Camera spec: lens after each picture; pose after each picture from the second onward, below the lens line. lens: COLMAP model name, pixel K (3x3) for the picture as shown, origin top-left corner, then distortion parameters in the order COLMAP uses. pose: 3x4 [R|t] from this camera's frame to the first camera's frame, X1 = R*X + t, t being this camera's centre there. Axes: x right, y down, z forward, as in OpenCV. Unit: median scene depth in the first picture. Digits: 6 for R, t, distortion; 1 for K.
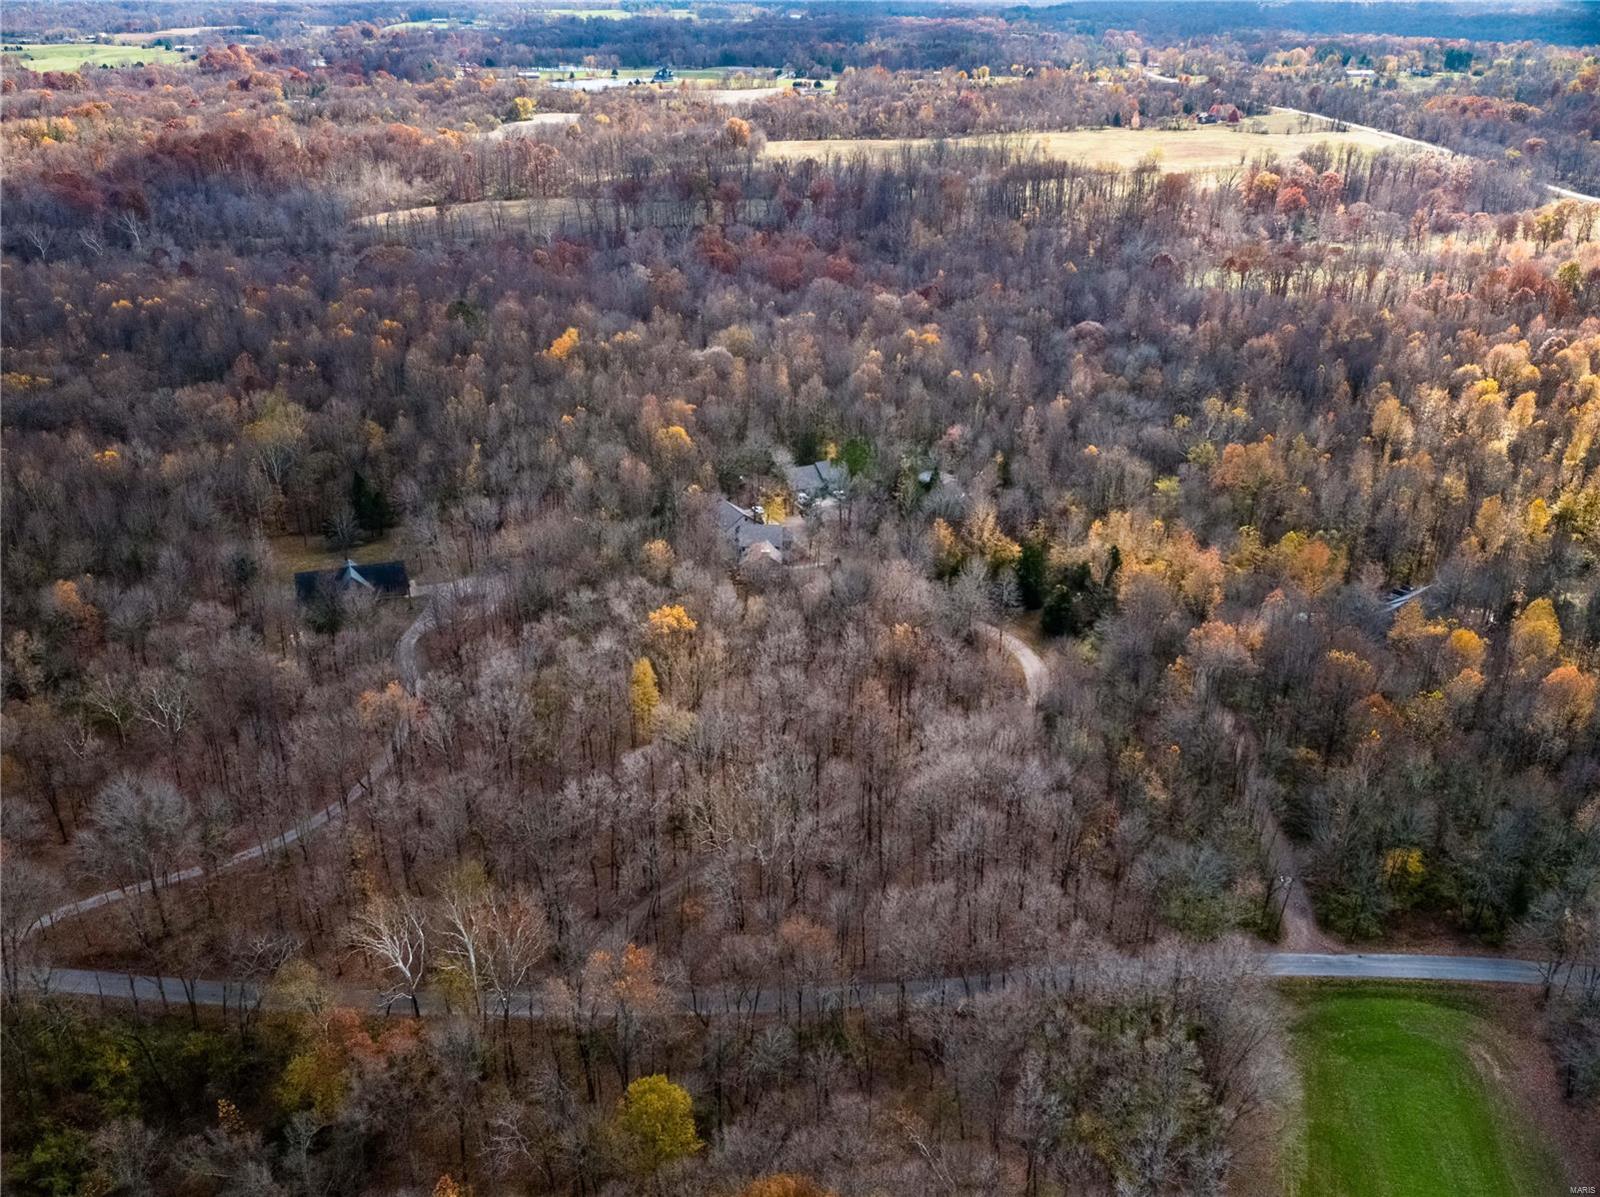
lens RADIAL K [[1365.0, 0, 790.8], [0, 1365.0, 619.9], [0, 0, 1]] dist [0.005180, 0.006148]
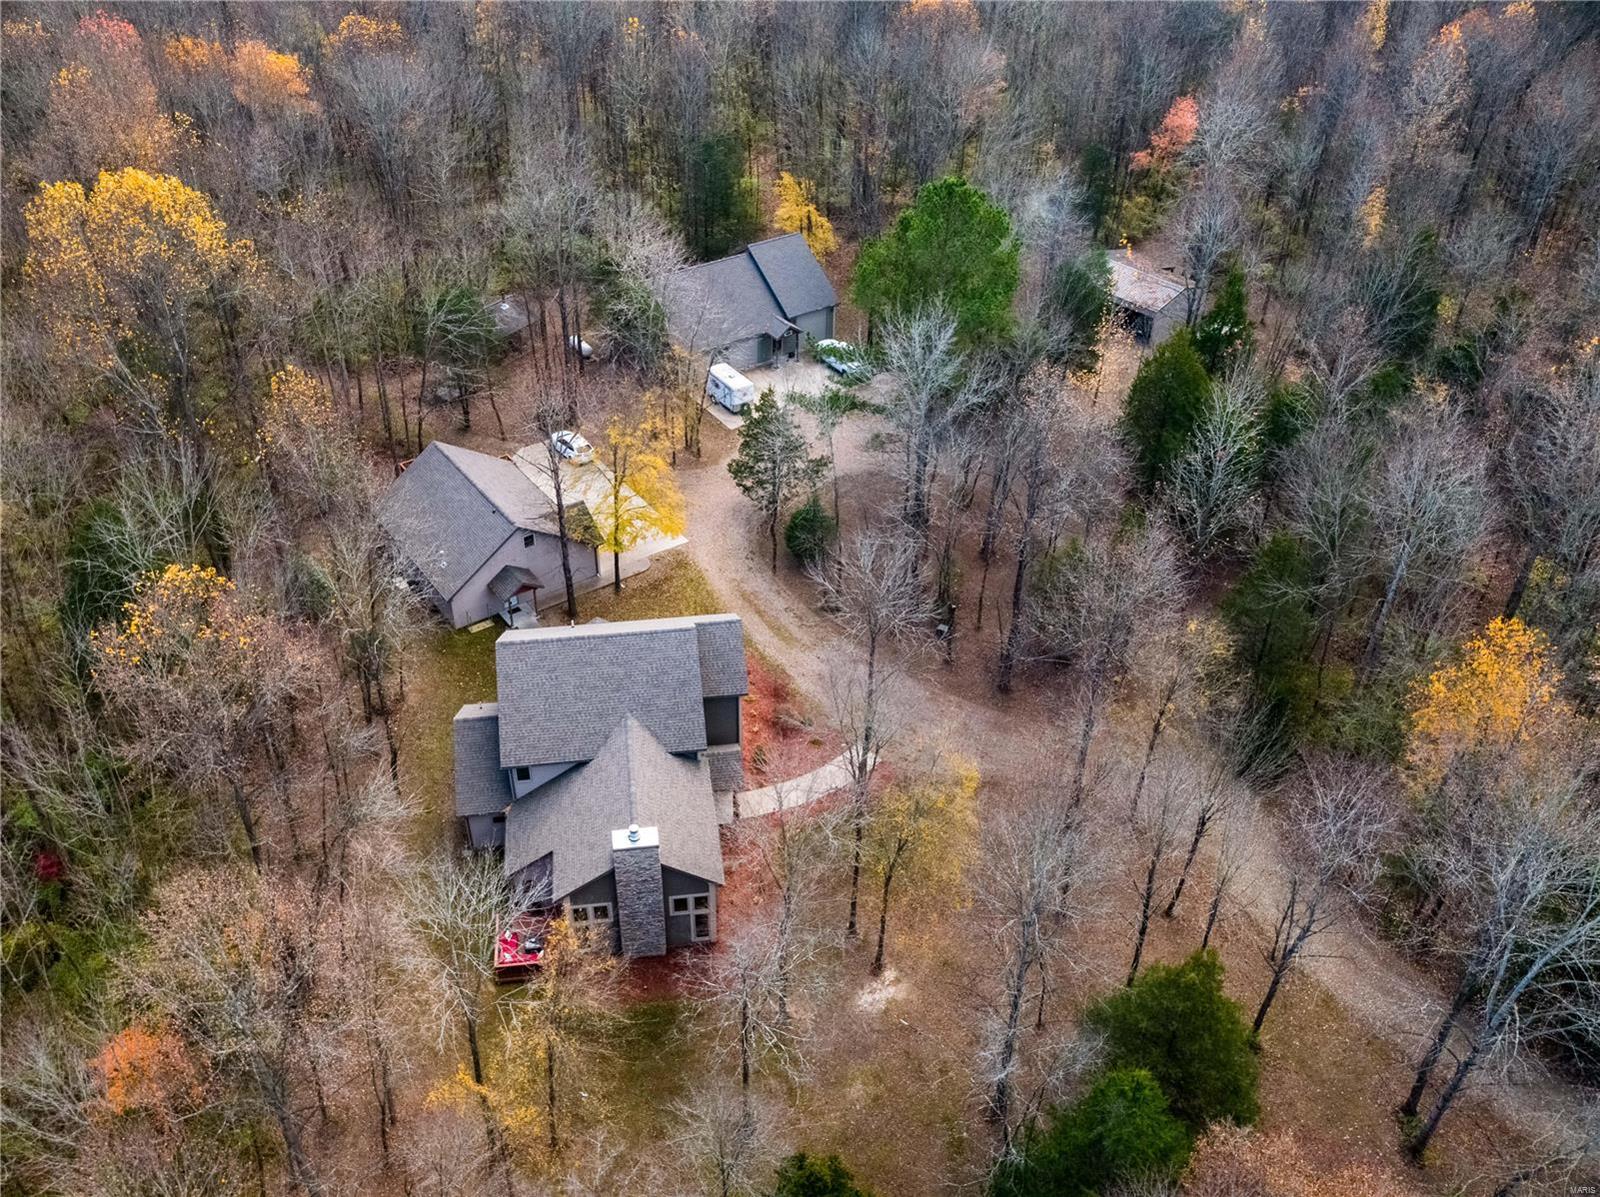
lens RADIAL K [[1365.0, 0, 790.8], [0, 1365.0, 619.9], [0, 0, 1]] dist [0.005180, 0.006148]
pose [[0.986891, -0.081703, 0.139179, -0.021563], [0.048442, 0.972584, 0.227452, -0.103650], [-0.153947, -0.217728, 0.963792, 0.688365]]
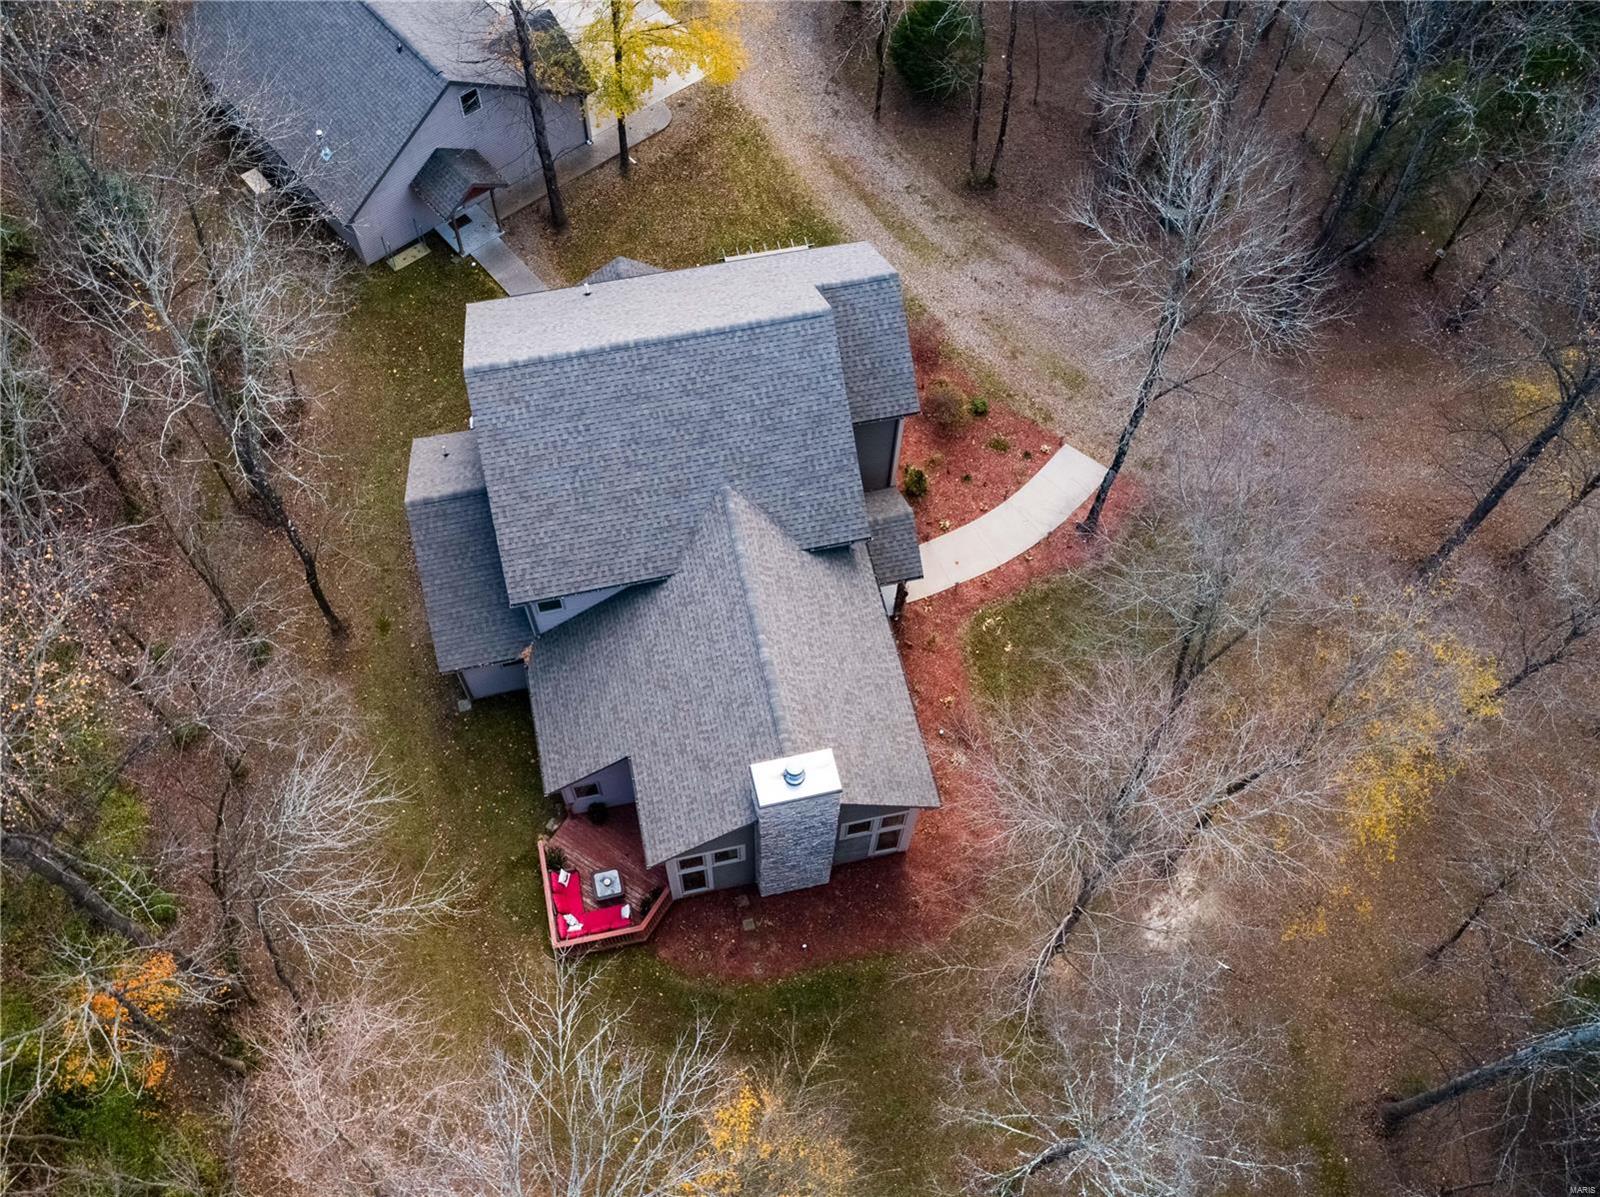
lens RADIAL K [[1365.0, 0, 790.8], [0, 1365.0, 619.9], [0, 0, 1]] dist [0.005180, 0.006148]
pose [[0.970703, -0.200608, 0.132255, -0.028930], [0.081666, 0.793099, 0.603594, -0.103507], [-0.225977, -0.575110, 0.786246, 0.774958]]
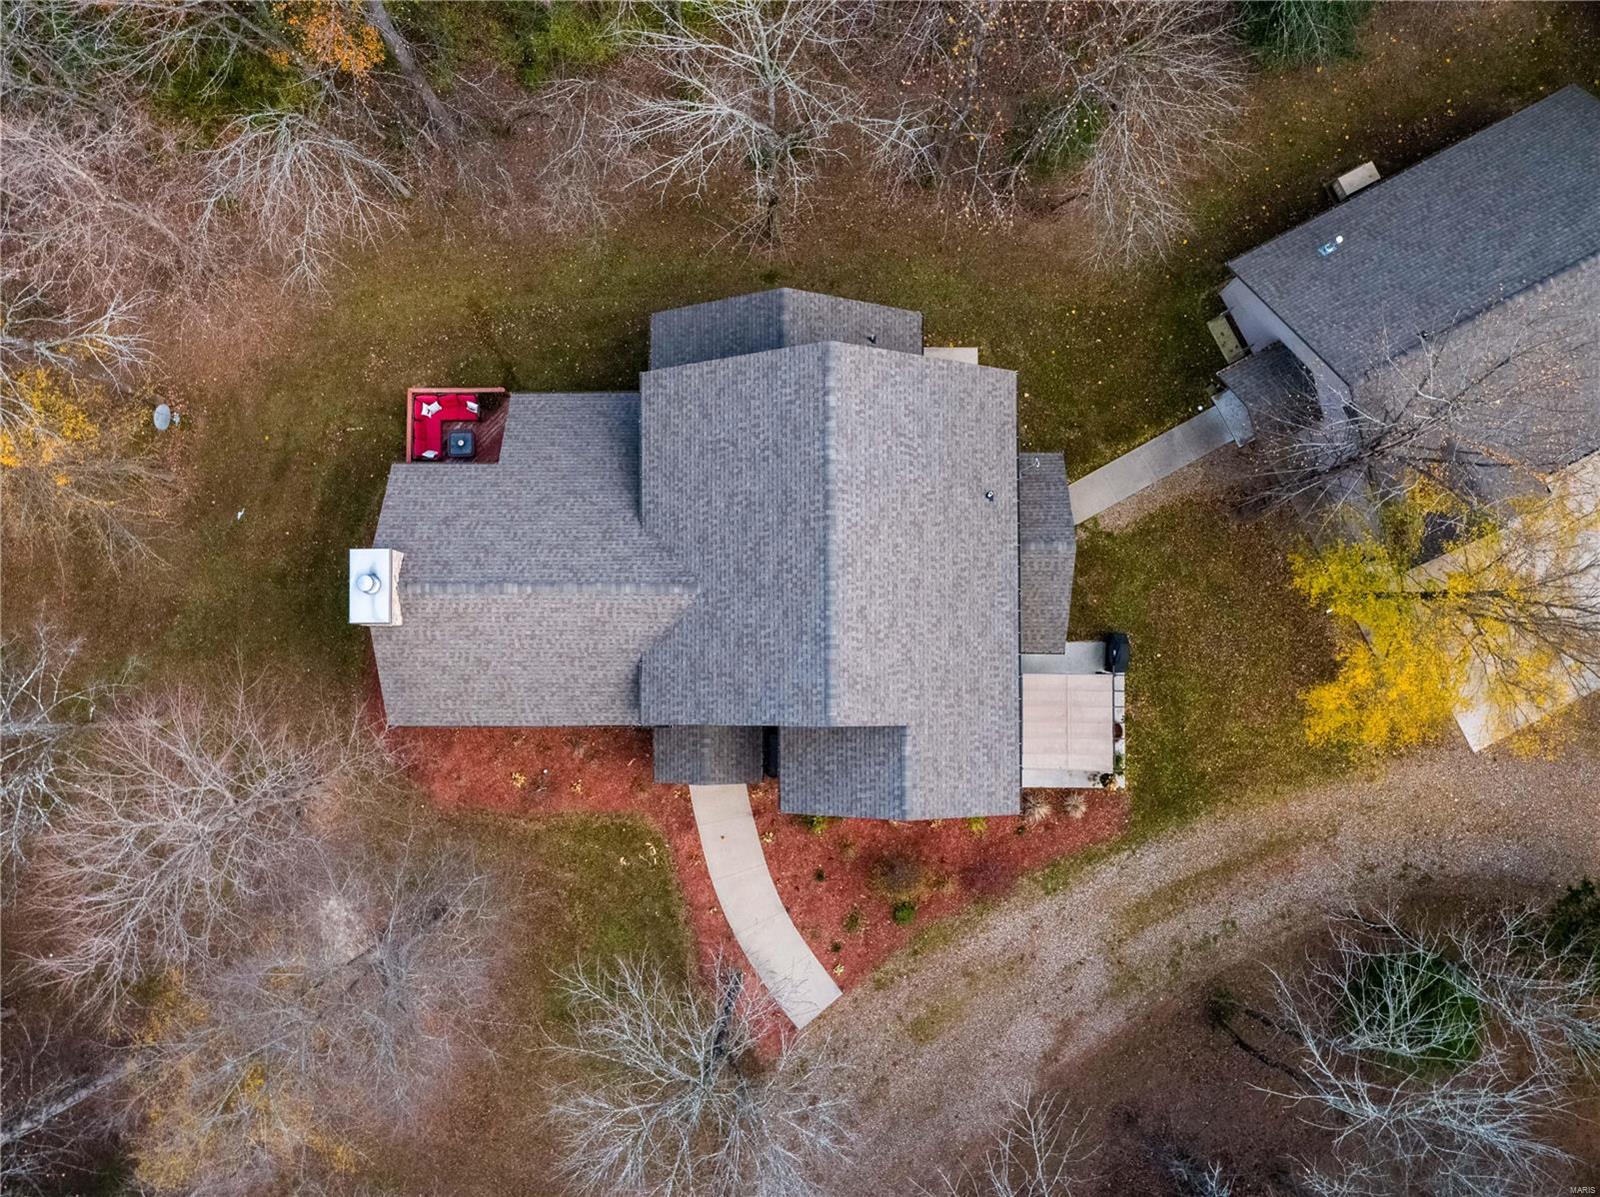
lens RADIAL K [[1365.0, 0, 790.8], [0, 1365.0, 619.9], [0, 0, 1]] dist [0.005180, 0.006148]
pose [[0.021159, 0.998670, -0.047008, -0.011861], [-0.412195, 0.051550, 0.909636, -0.144024], [0.910850, 0.000129, 0.412737, 0.822921]]
